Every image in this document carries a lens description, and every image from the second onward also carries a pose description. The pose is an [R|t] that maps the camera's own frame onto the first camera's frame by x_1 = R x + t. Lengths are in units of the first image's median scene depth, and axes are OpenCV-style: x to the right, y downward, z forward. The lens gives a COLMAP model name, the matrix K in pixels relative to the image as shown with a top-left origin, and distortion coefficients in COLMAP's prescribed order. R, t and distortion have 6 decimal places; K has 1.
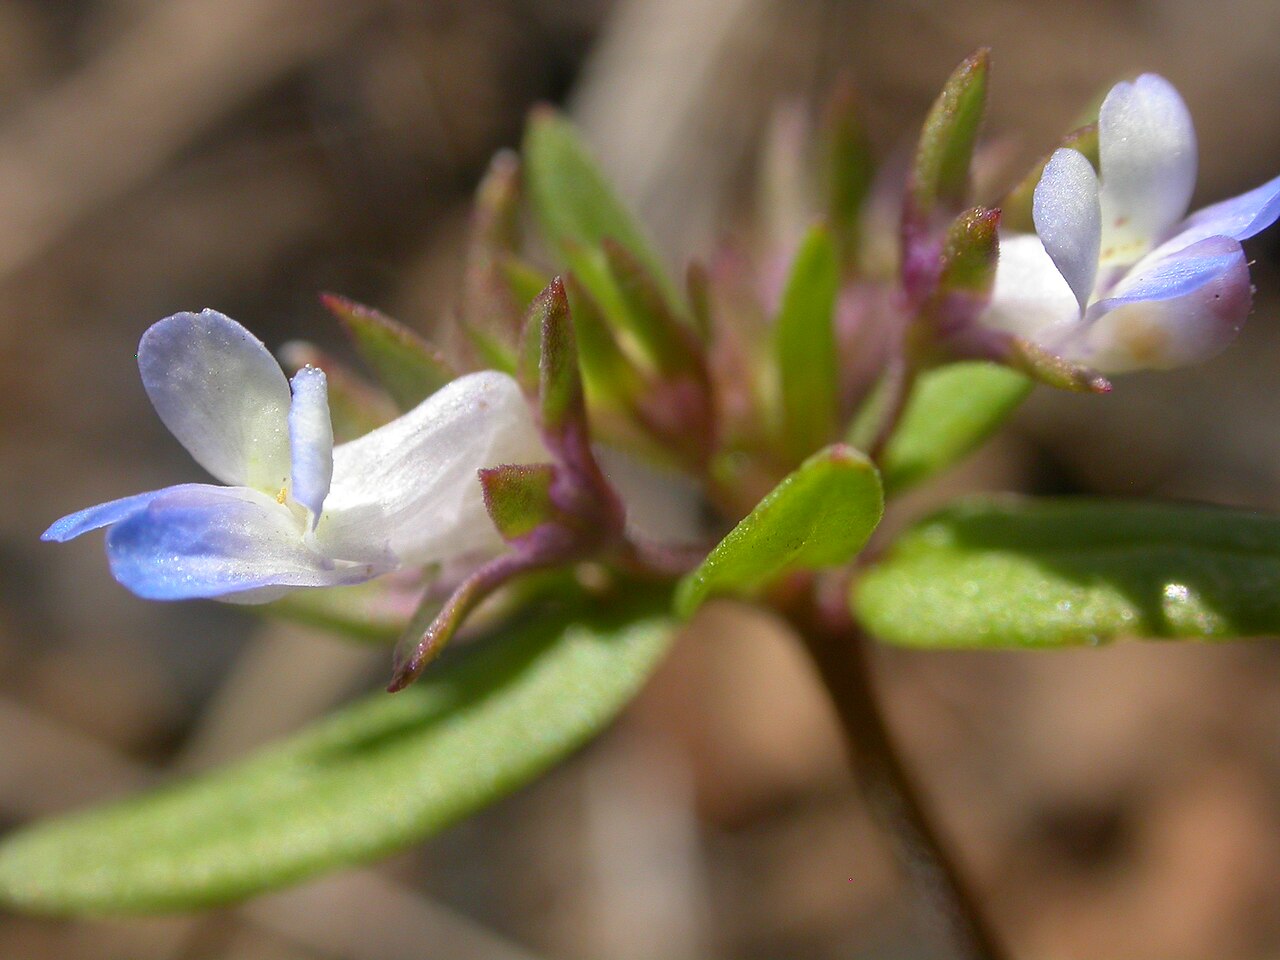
lens RADIAL K [[954.7, 0, 638.1], [0, 954.7, 477.0], [0, 0, 1]] dist [0.022052, -0.004547]
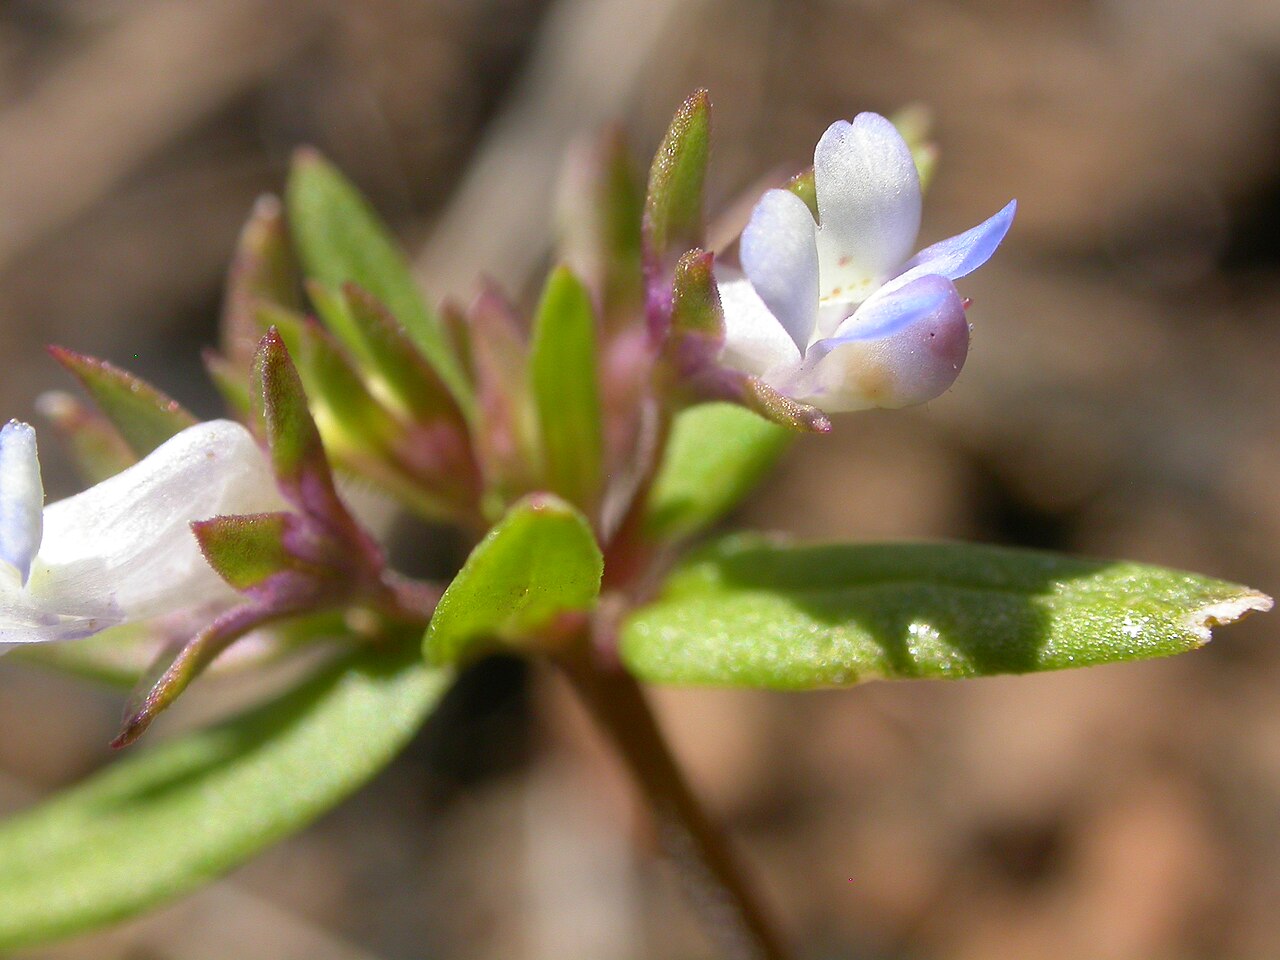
lens RADIAL K [[954.7, 0, 641.2], [0, 954.7, 482.9], [0, 0, 1]] dist [0.022052, -0.004547]
pose [[0.999828, -0.017797, -0.005139, 0.289637], [0.017756, 0.999811, -0.007927, -0.030539], [0.005279, 0.007834, 0.999955, 0.007474]]
